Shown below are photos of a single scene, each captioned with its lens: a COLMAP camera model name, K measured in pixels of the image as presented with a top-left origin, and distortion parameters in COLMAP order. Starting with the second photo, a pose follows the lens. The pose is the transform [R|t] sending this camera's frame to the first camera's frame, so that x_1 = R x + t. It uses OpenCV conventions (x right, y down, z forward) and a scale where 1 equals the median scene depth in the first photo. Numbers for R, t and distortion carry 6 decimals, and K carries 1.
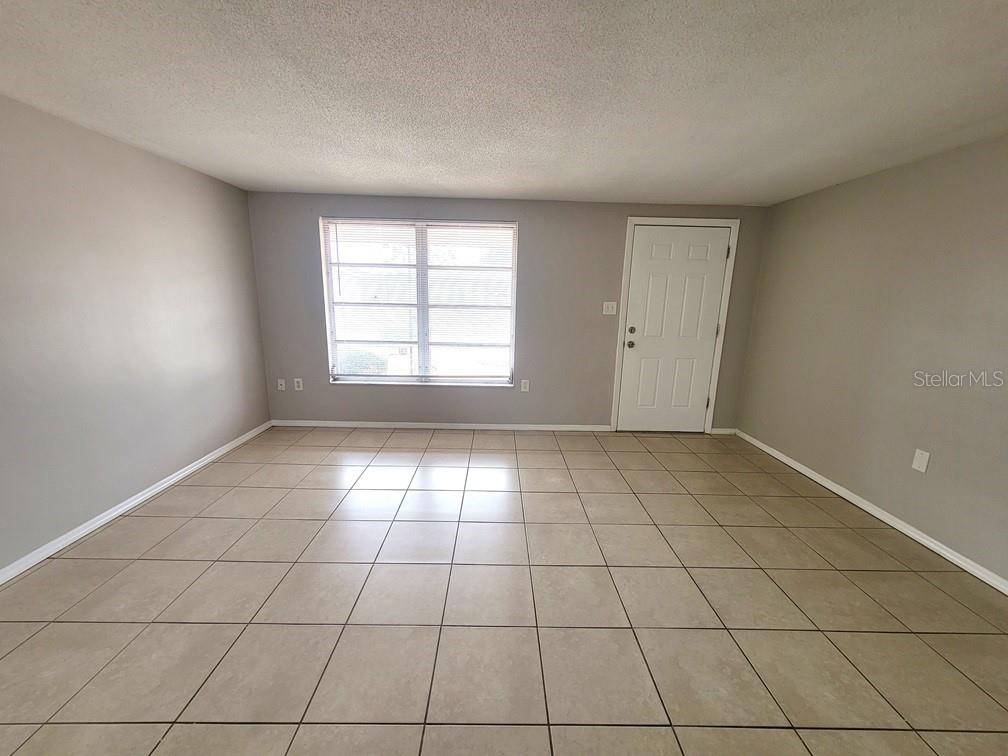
lens RADIAL K [[410.6, 0, 499.8], [0, 410.6, 385.2], [0, 0, 1]] dist [-0.002869, 0.000710]
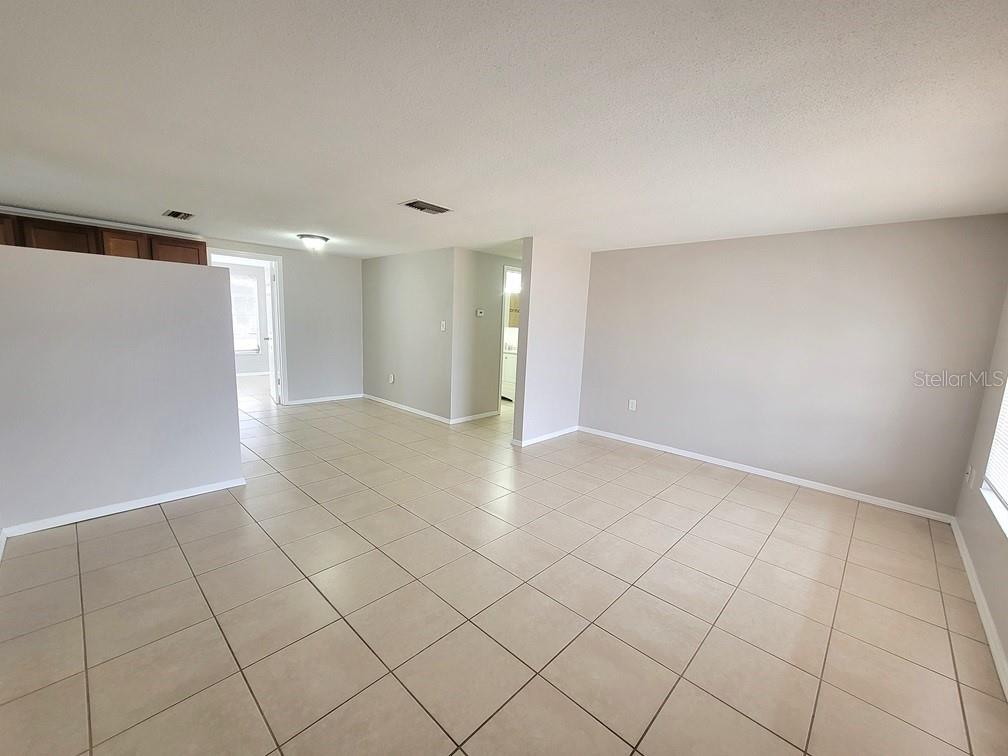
lens RADIAL K [[410.6, 0, 499.8], [0, 410.6, 385.2], [0, 0, 1]] dist [-0.002869, 0.000710]
pose [[-0.692279, 0.063412, -0.718839, 0.689042], [-0.218353, 0.931029, 0.292415, -0.231670], [0.687803, 0.359393, -0.630686, 1.100962]]
